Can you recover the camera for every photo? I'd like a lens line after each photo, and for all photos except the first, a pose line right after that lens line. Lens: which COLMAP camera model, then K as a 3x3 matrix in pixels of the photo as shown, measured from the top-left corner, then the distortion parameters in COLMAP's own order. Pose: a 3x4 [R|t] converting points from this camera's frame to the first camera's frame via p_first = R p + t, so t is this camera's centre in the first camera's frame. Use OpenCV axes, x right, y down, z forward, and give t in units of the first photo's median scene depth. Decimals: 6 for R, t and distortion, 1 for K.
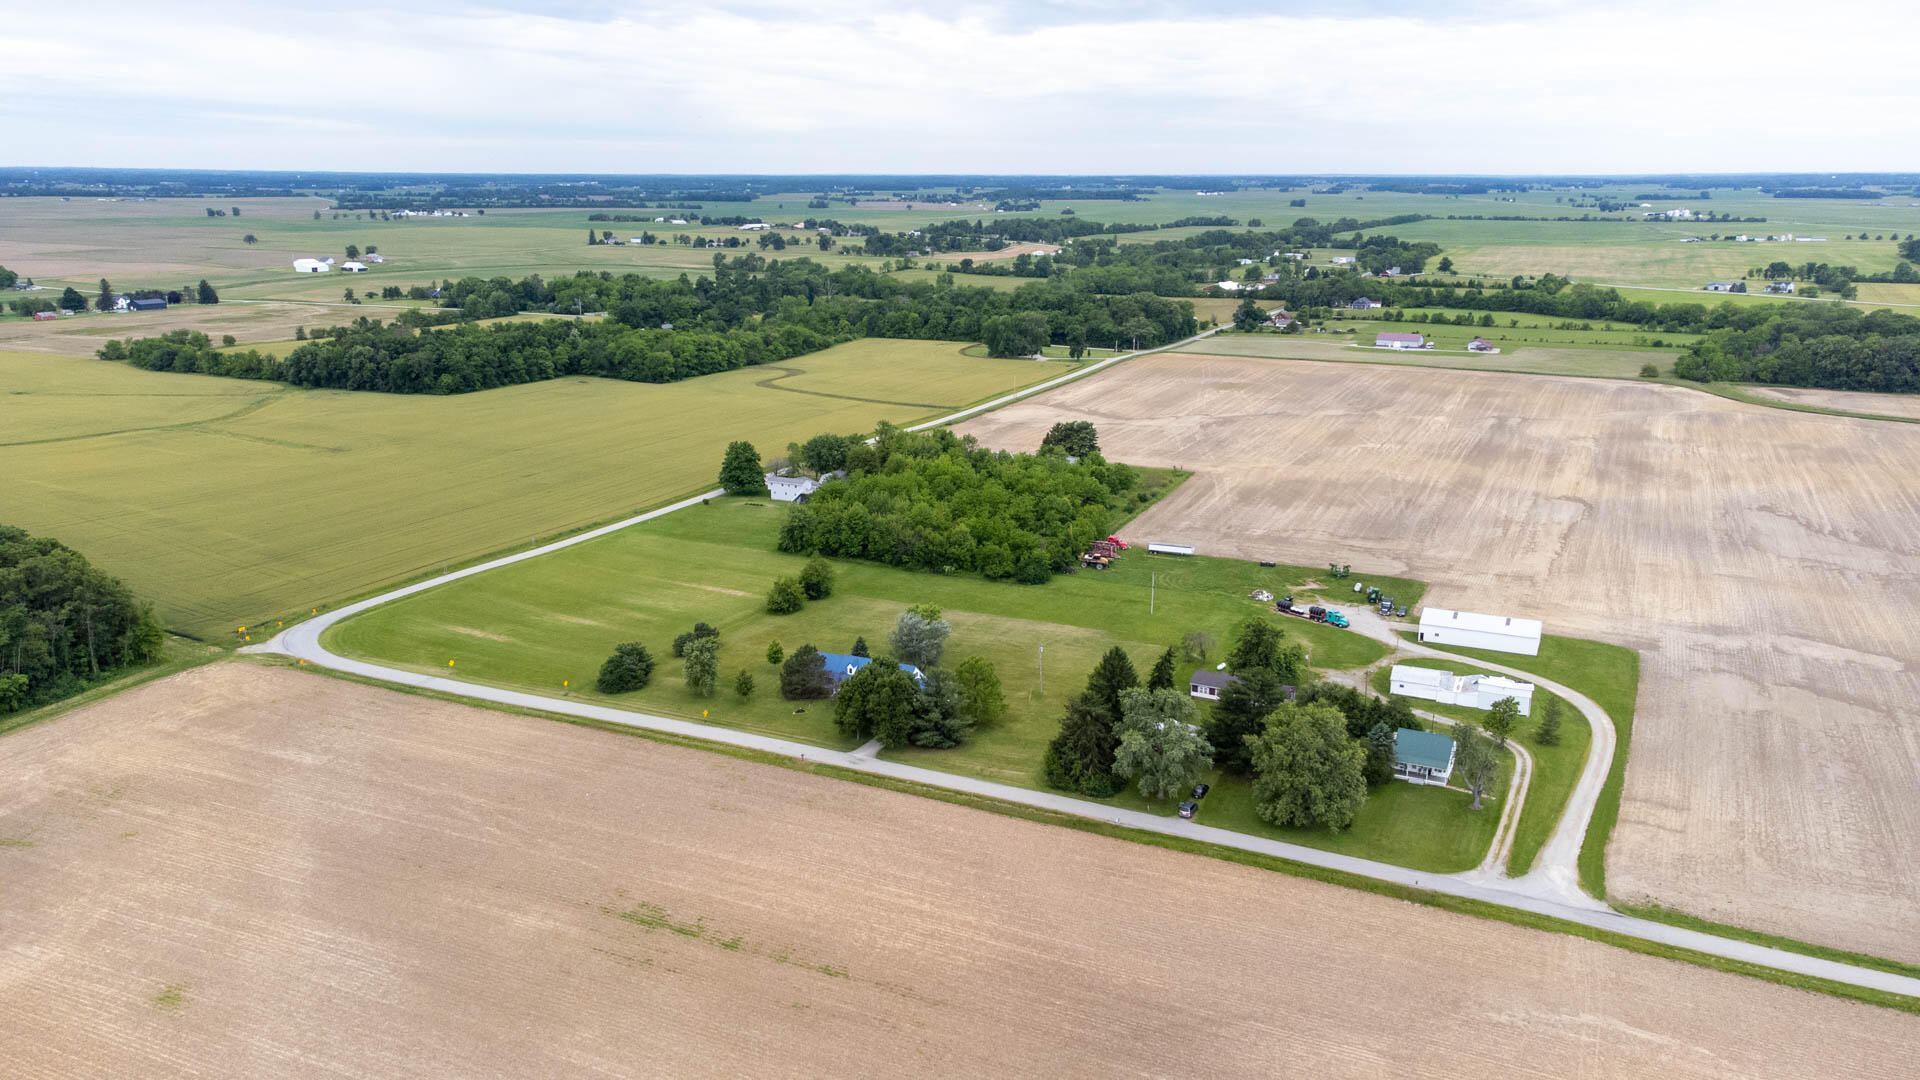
lens RADIAL K [[1432.4, 0, 960.0], [0, 1432.4, 540.0], [0, 0, 1]] dist [0.042549, 0.008580]
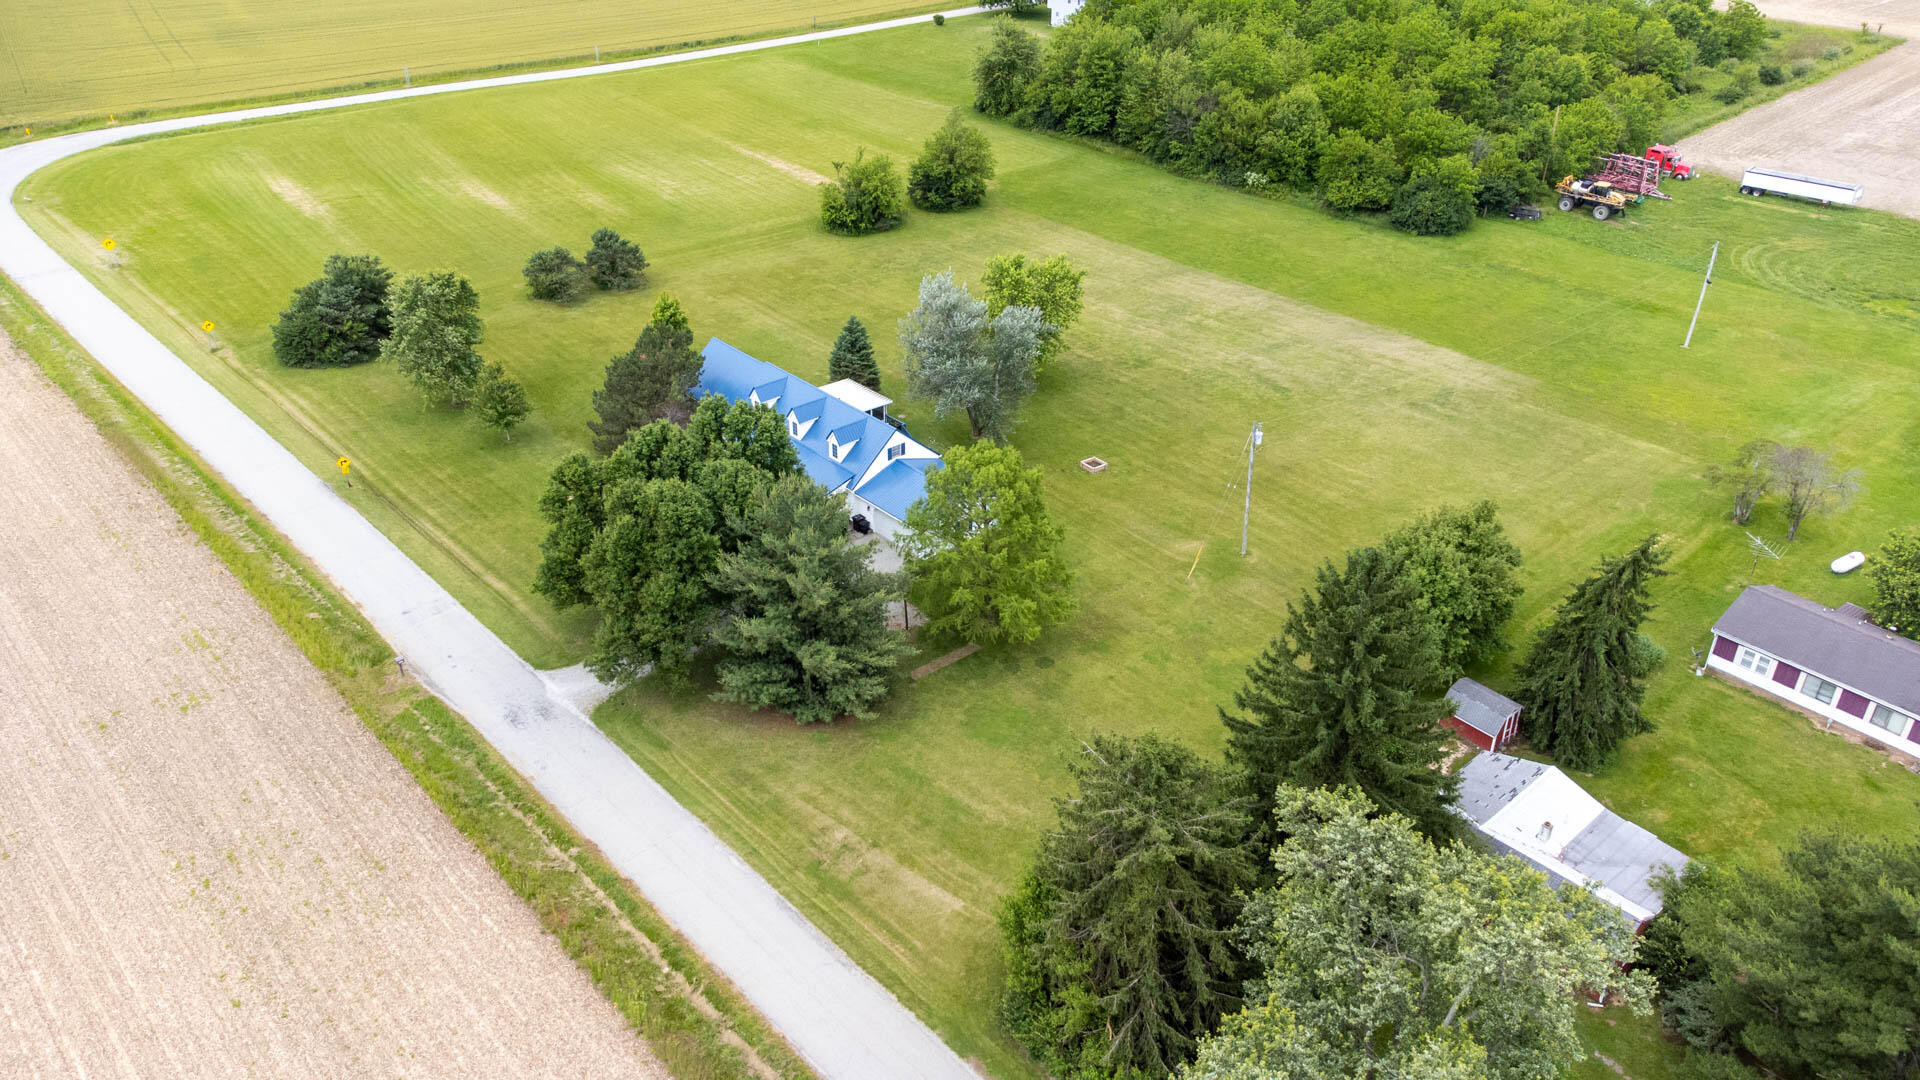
lens RADIAL K [[1432.4, 0, 960.0], [0, 1432.4, 540.0], [0, 0, 1]] dist [0.042549, 0.008580]
pose [[0.922122, 0.198756, -0.331945, 0.086144], [-0.100626, 0.951639, 0.290271, 0.005328], [0.373585, -0.234263, 0.897527, 0.516068]]
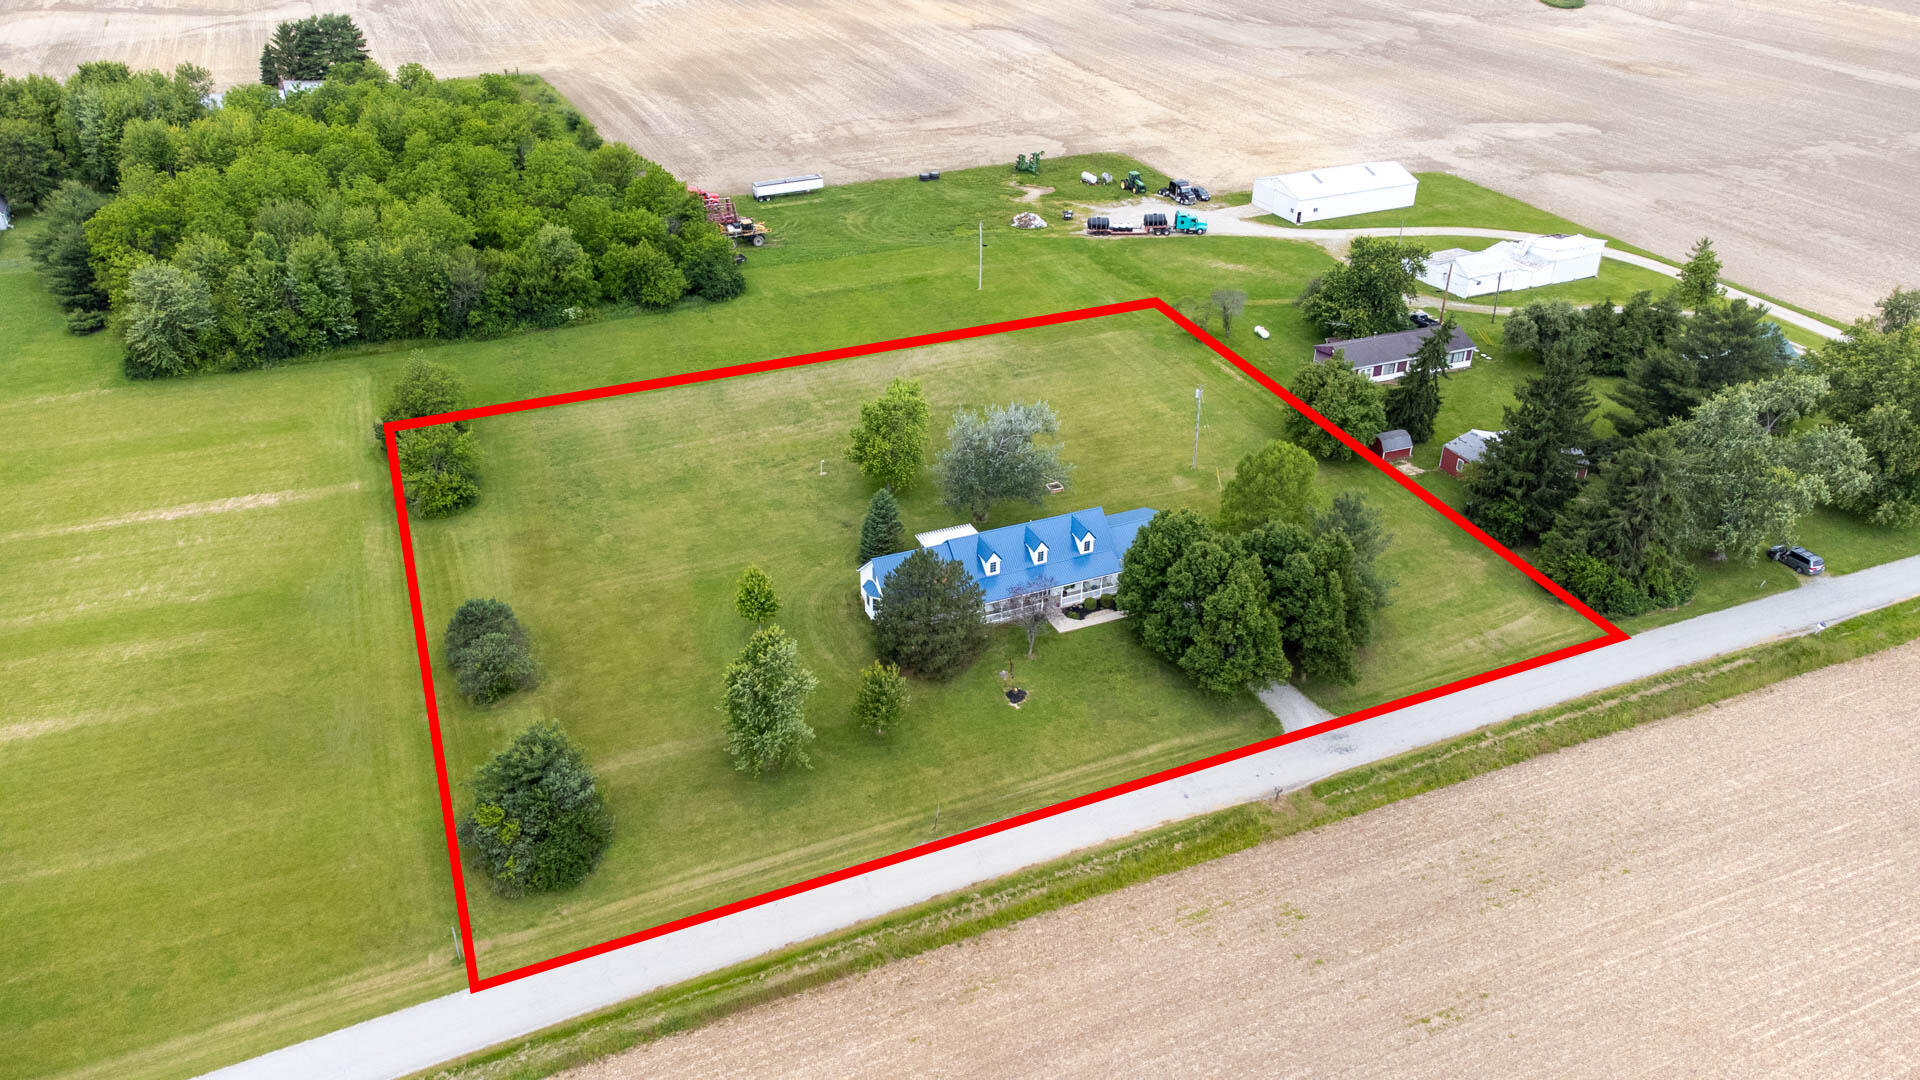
lens RADIAL K [[1439.6, 0, 960.0], [0, 1439.6, 540.0], [0, 0, 1]] dist [-0.009543, 0.128185]
pose [[0.652402, -0.379934, 0.655760, -0.298575], [0.185623, 0.919015, 0.347786, -0.061712], [-0.734789, -0.105172, 0.670092, 0.544864]]
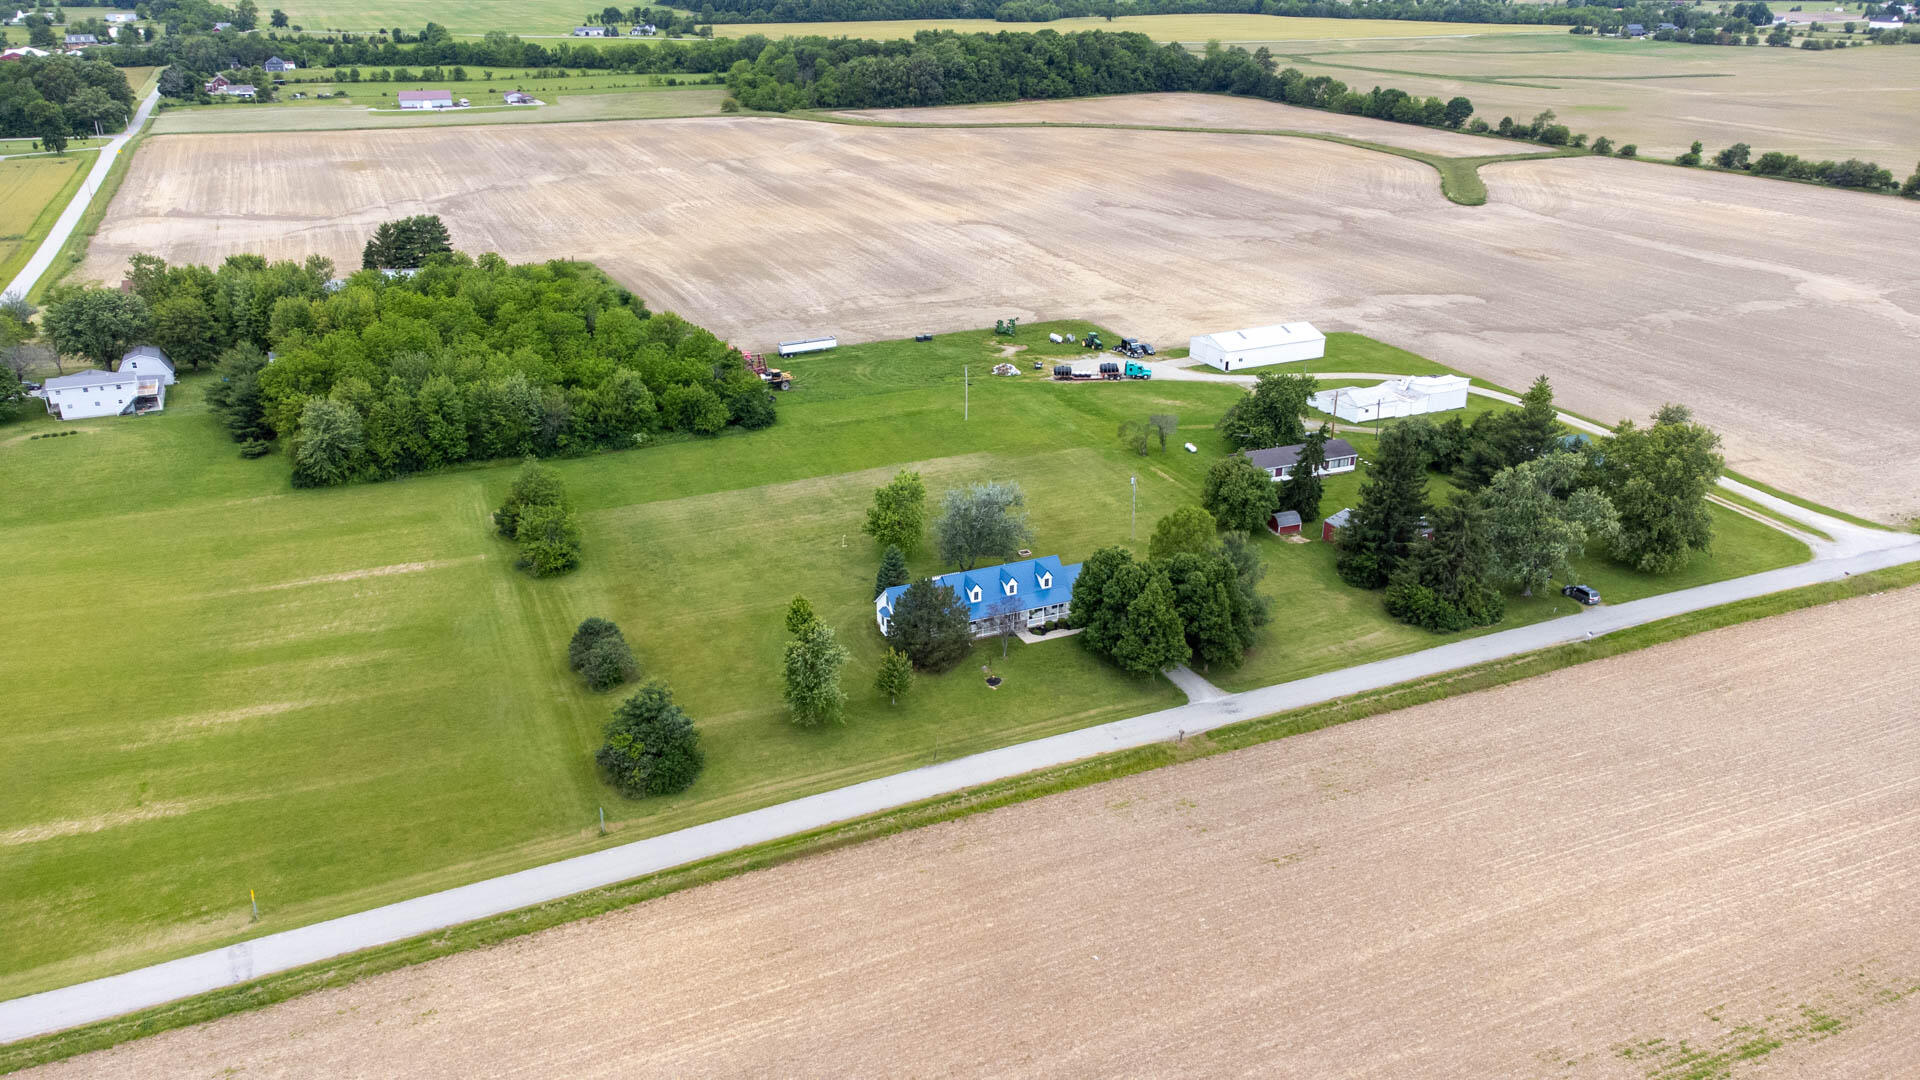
lens RADIAL K [[1432.4, 0, 960.0], [0, 1432.4, 540.0], [0, 0, 1]] dist [0.042549, 0.008580]
pose [[0.645392, -0.297124, 0.703695, -0.396495], [0.192201, 0.954774, 0.226861, -0.057020], [-0.739275, -0.011164, 0.673311, 0.459218]]
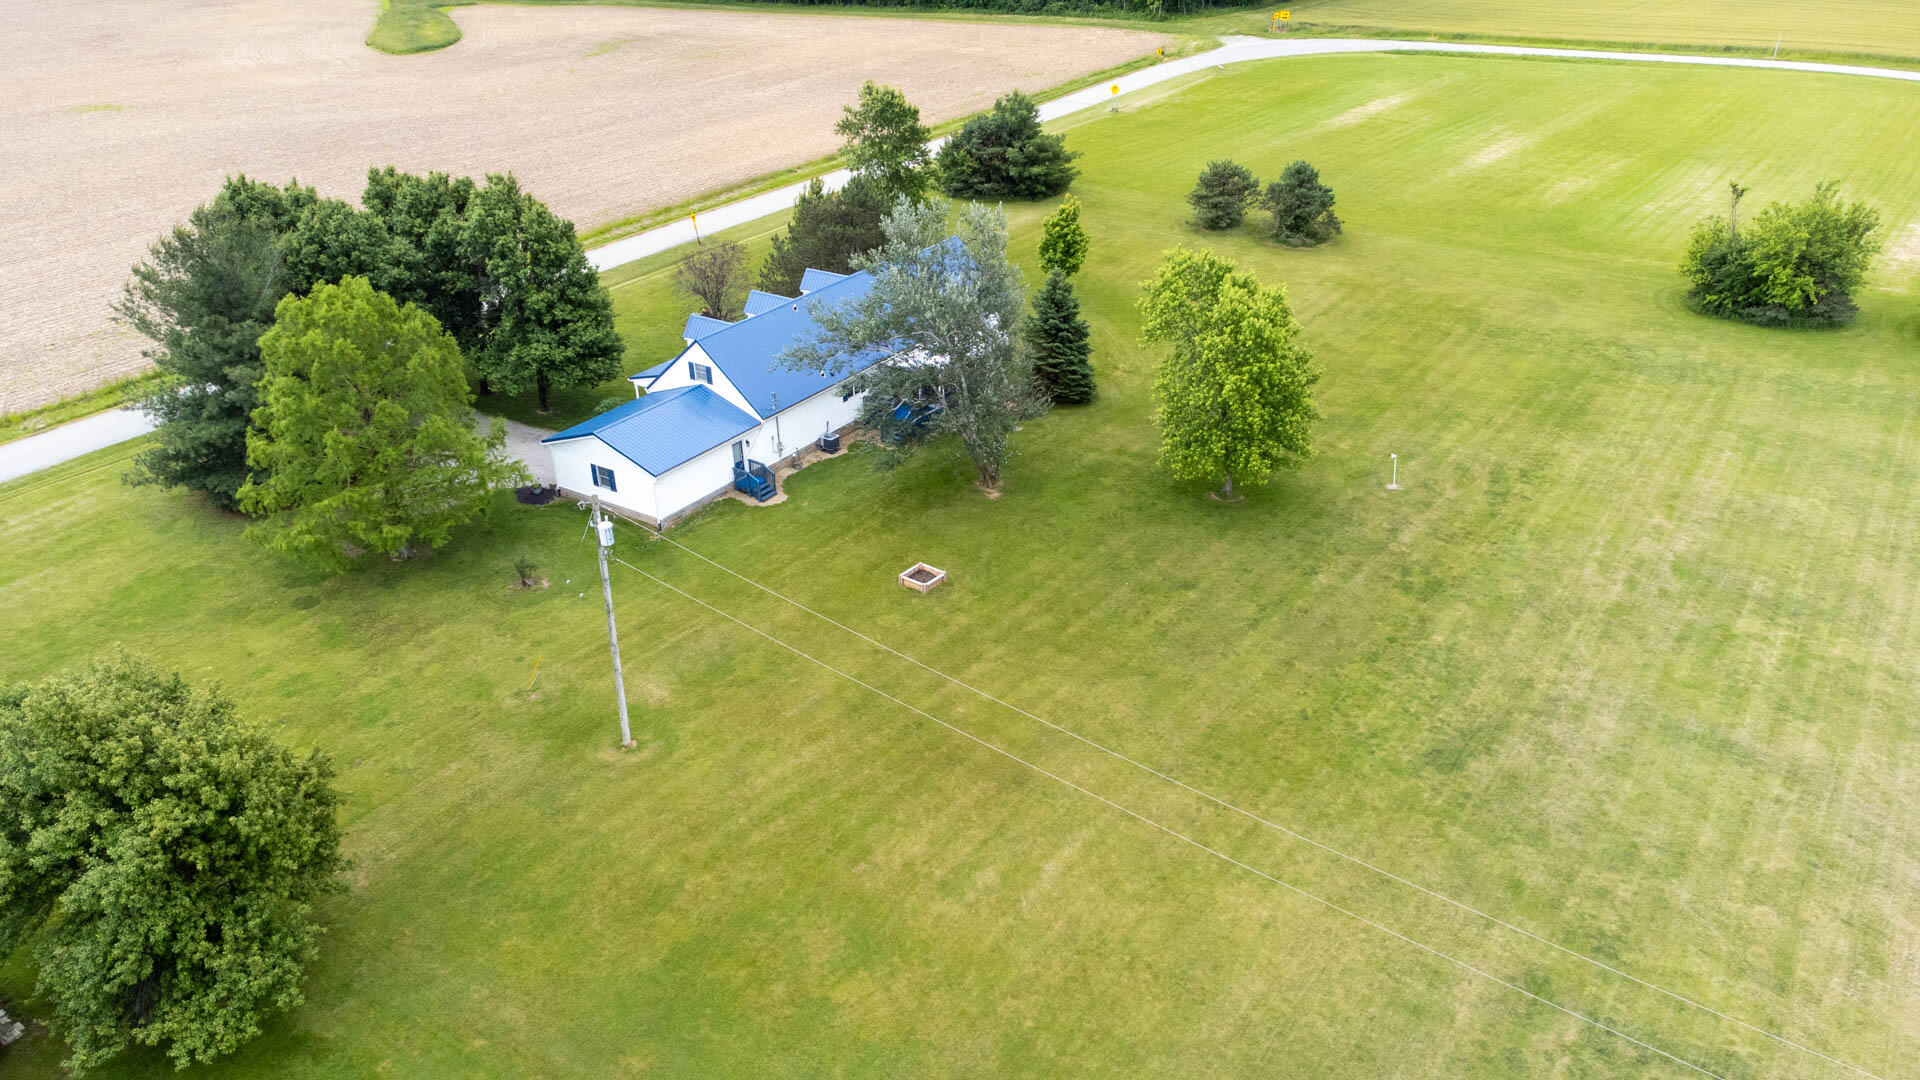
lens RADIAL K [[1432.4, 0, 960.0], [0, 1432.4, 540.0], [0, 0, 1]] dist [0.042549, 0.008580]
pose [[-0.156752, 0.456838, -0.875630, 0.159502], [-0.225403, 0.846644, 0.482066, -0.013701], [0.961573, 0.272934, -0.029741, 0.819483]]
